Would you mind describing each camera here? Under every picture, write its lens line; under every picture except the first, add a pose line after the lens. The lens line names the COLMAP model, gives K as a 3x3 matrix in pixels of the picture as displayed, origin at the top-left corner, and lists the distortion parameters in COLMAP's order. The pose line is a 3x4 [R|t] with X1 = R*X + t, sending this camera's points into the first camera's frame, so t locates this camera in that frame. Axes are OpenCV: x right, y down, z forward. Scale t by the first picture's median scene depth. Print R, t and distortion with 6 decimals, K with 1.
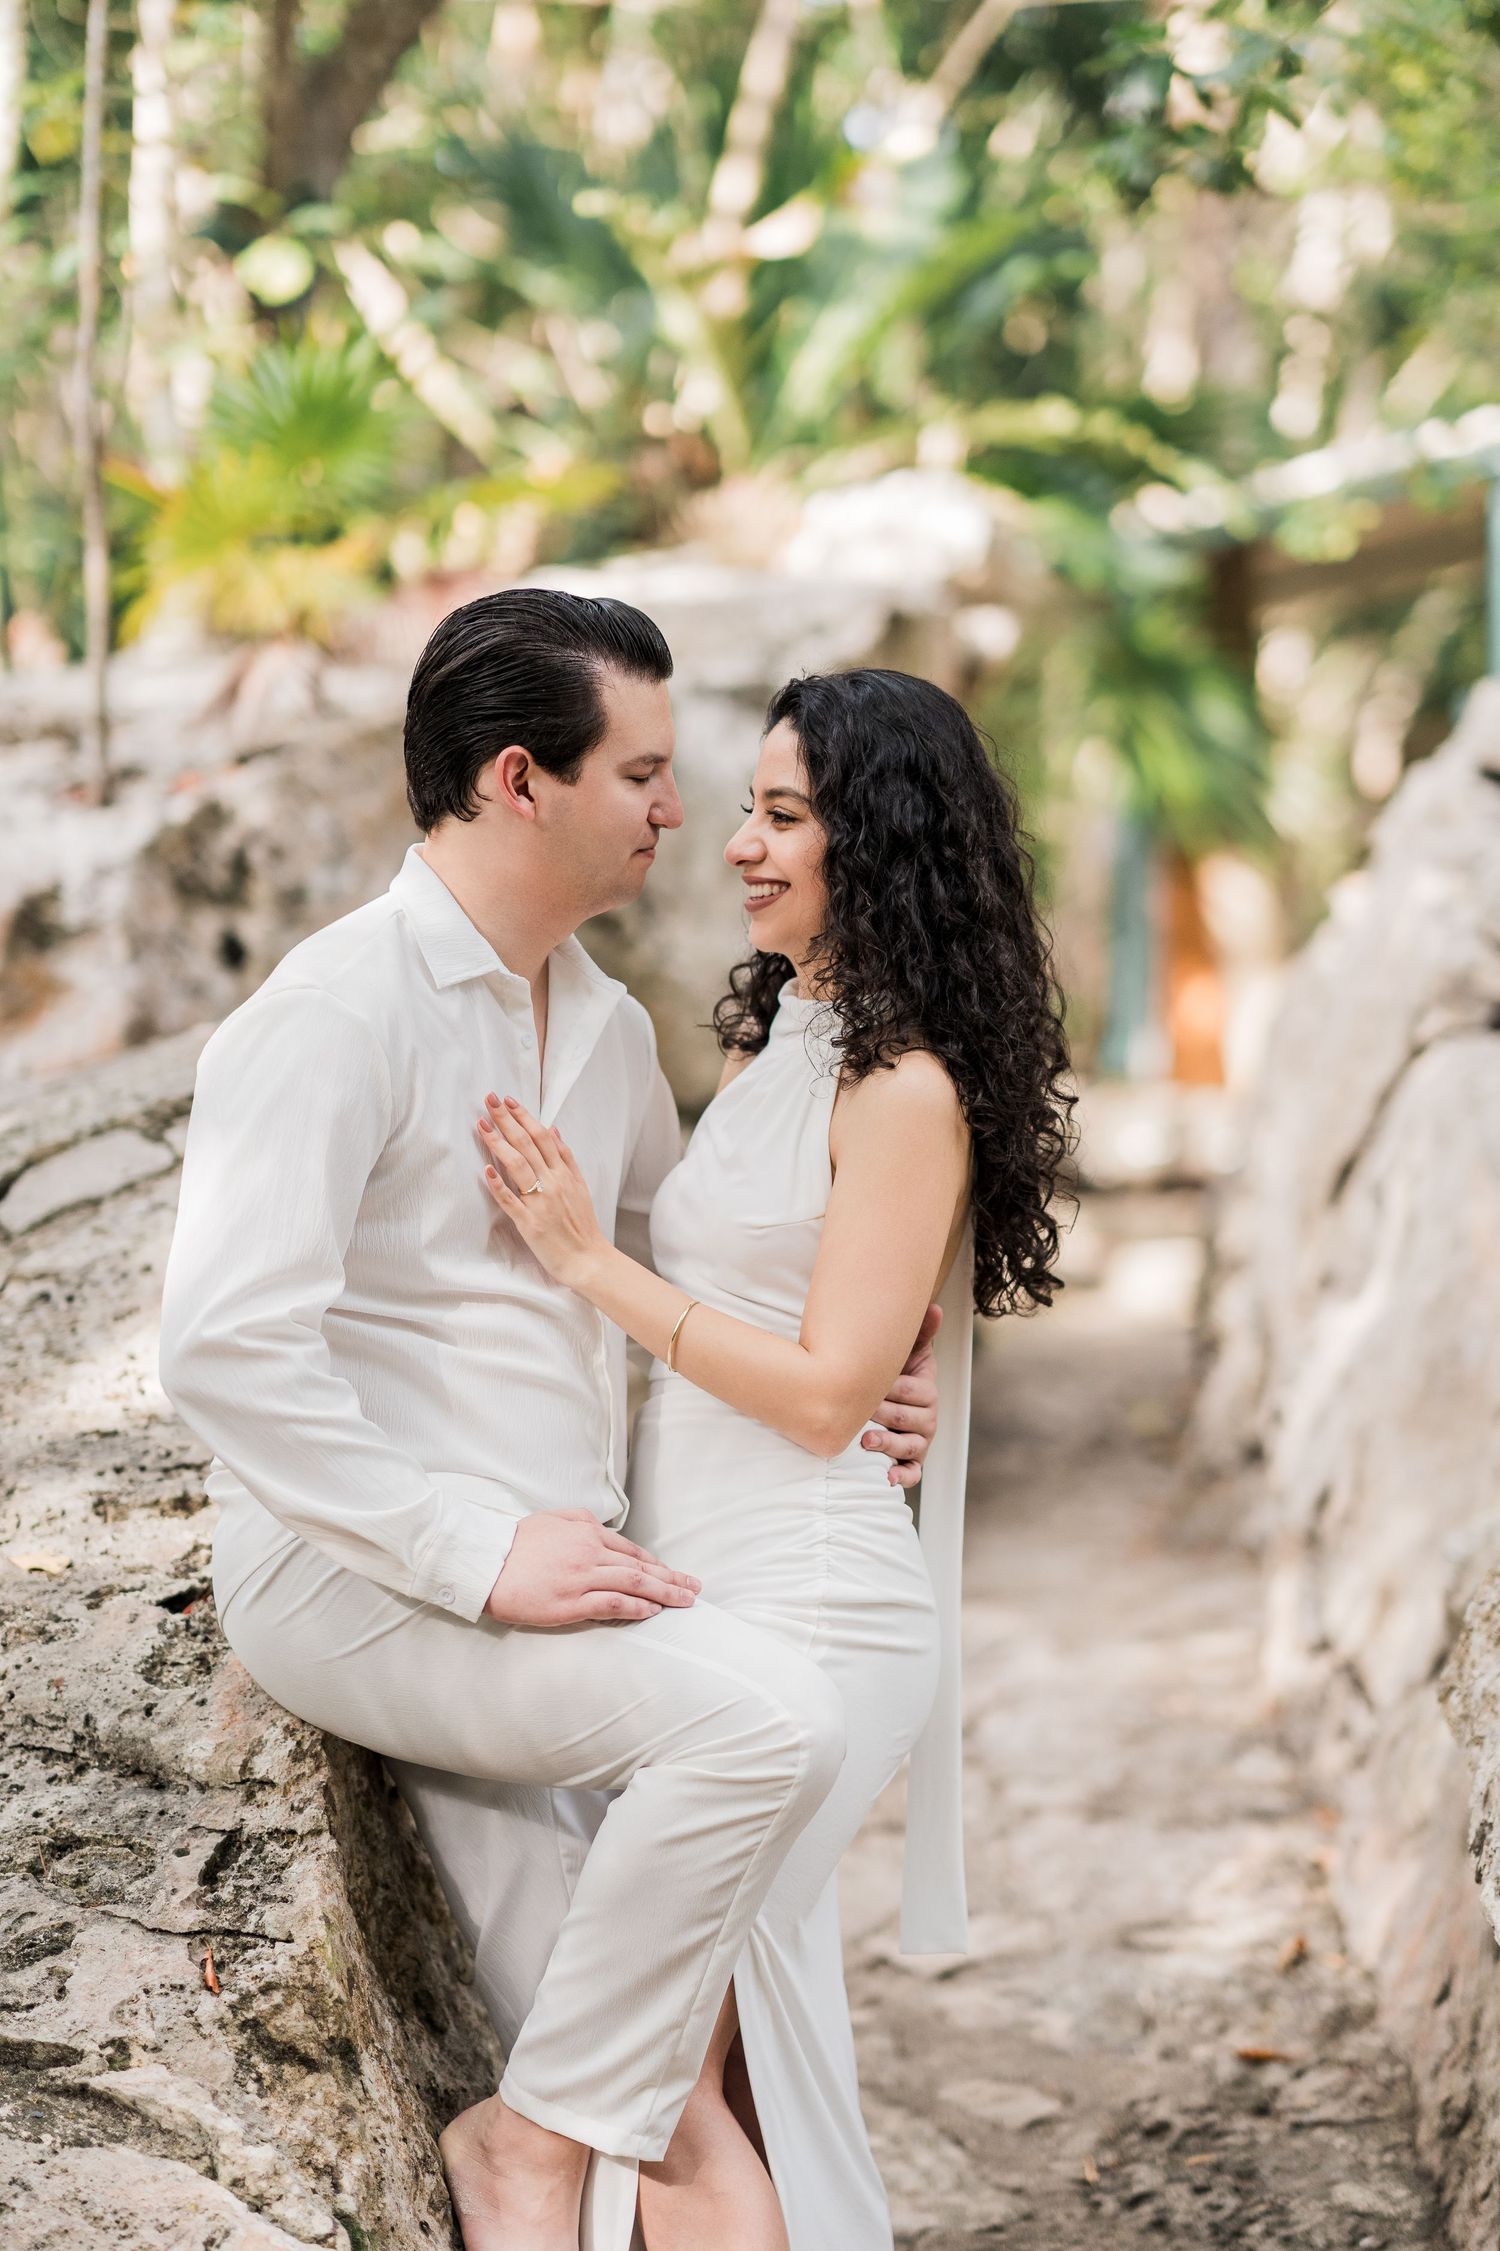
lens RADIAL K [[5779.9, 0, 756.1], [0, 5779.9, 1096.9], [0, 0, 1]] dist [0.048605, -0.080912]
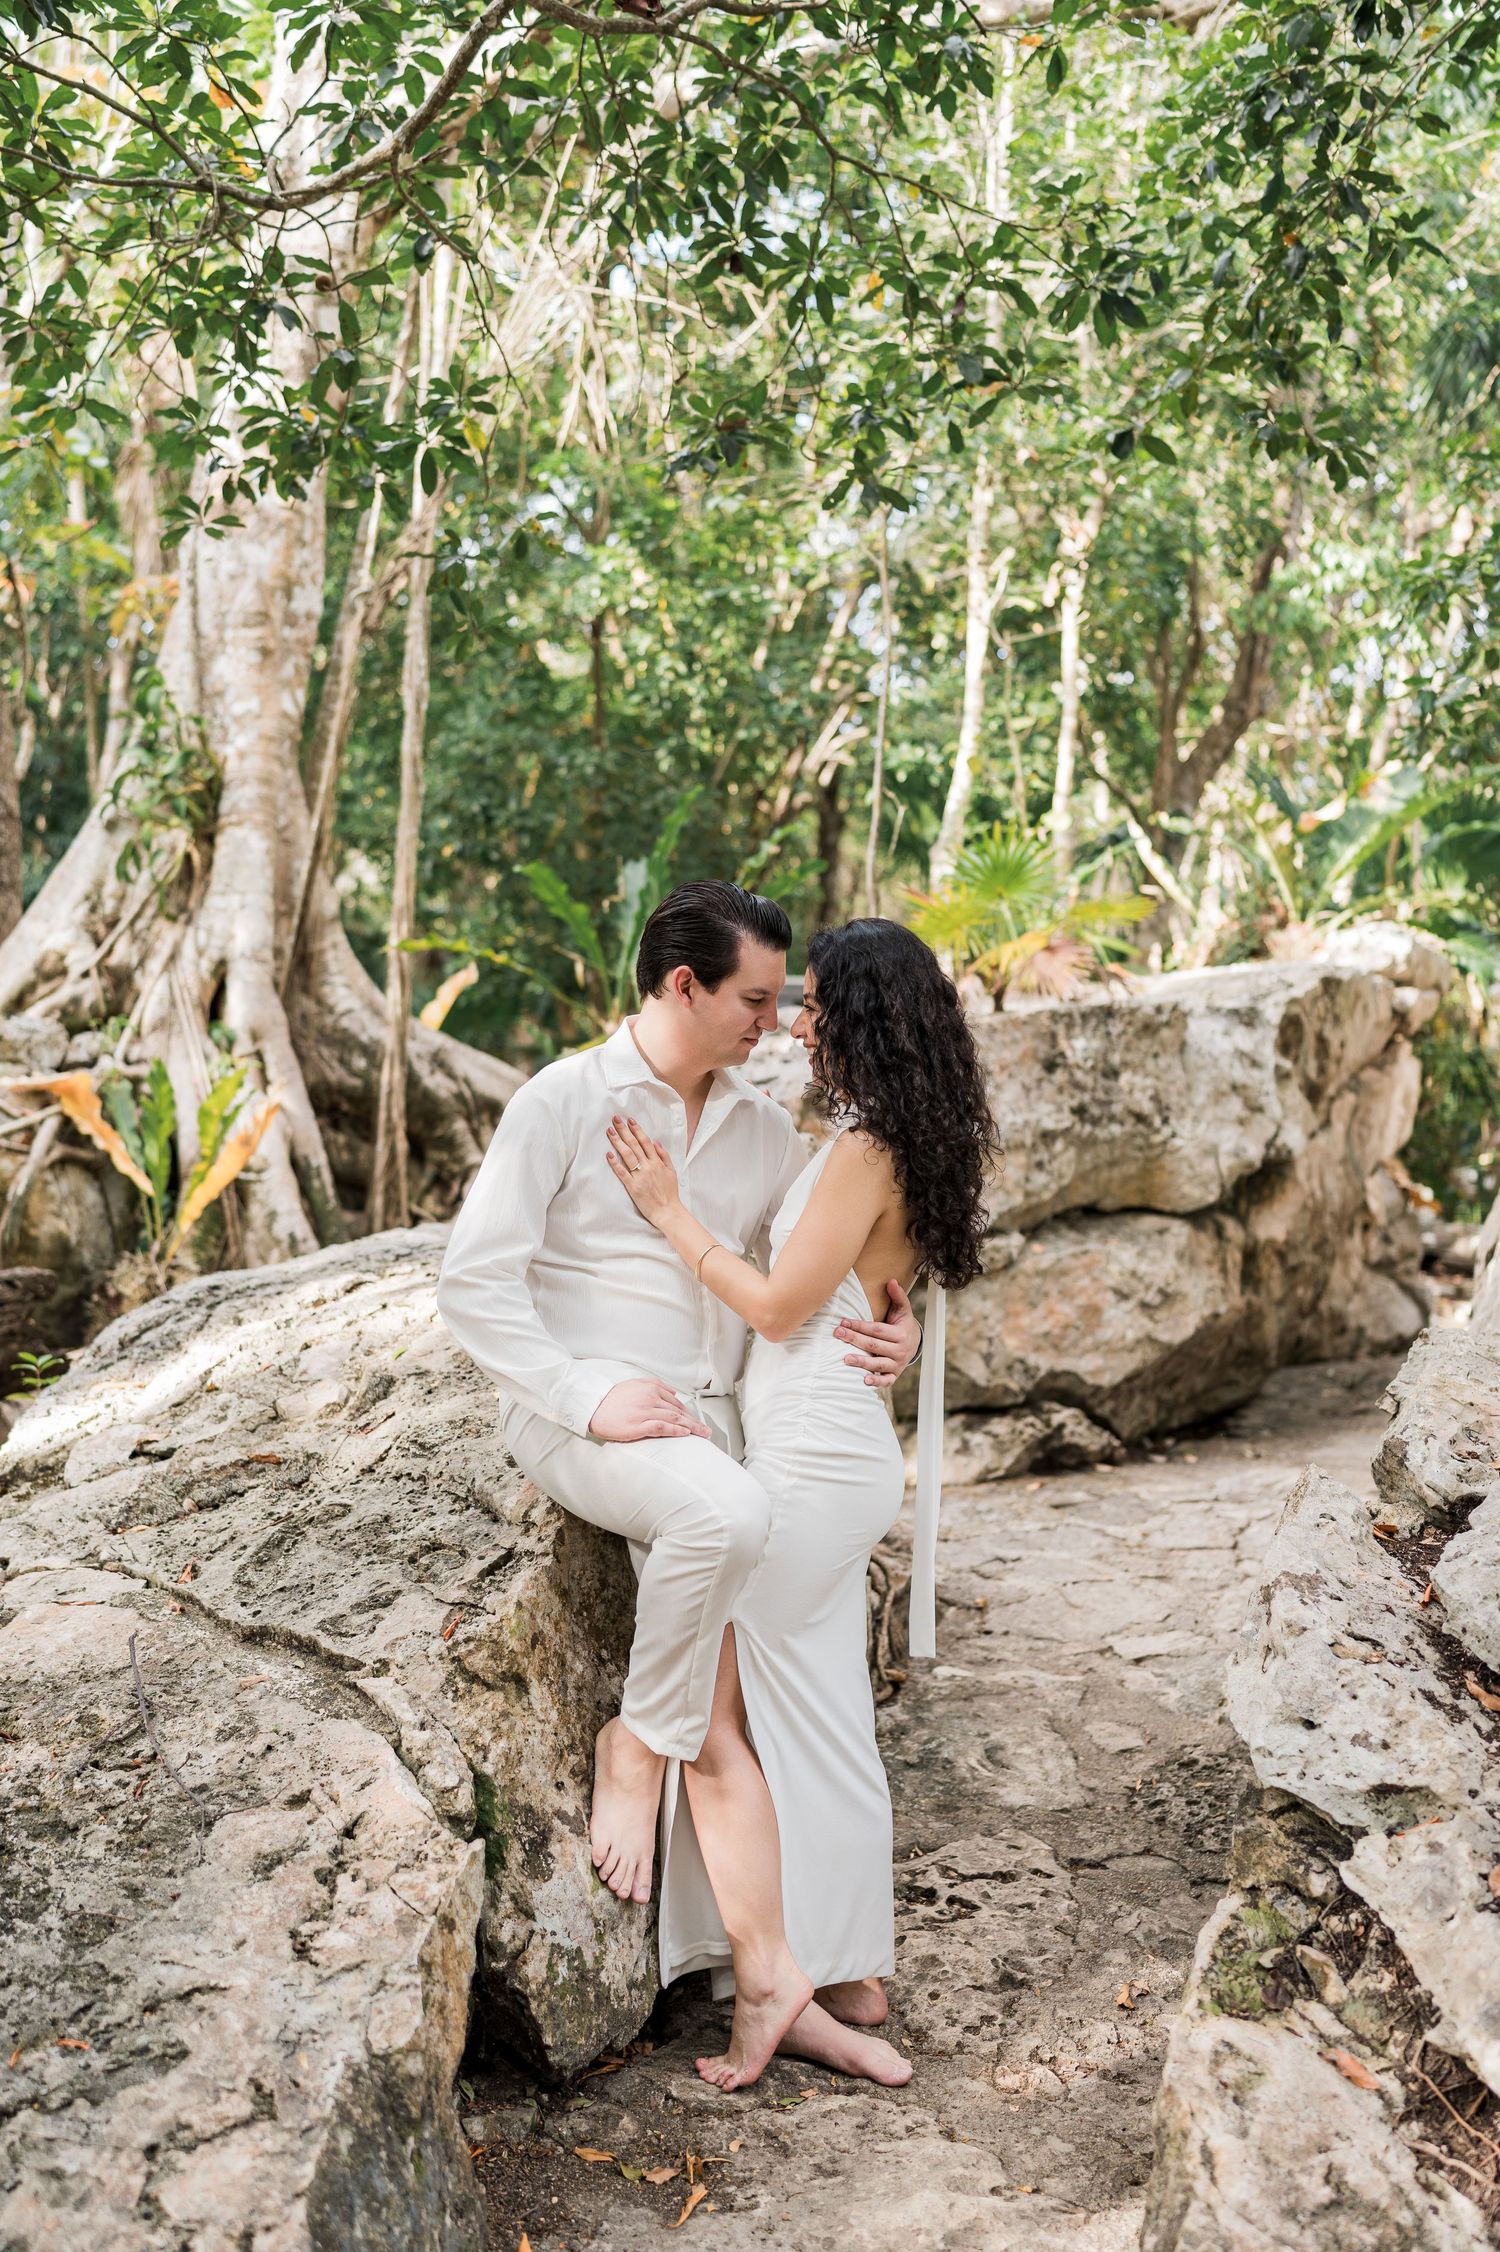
lens RADIAL K [[2305.4, 0, 750.0], [0, 2305.4, 1126.0], [0, 0, 1]] dist [0.001822, -0.010358]
pose [[0.940080, 0.035794, -0.339070, 0.226476], [-0.050697, 0.998094, -0.035196, 0.016367], [0.337164, 0.050277, 0.940103, 0.346370]]
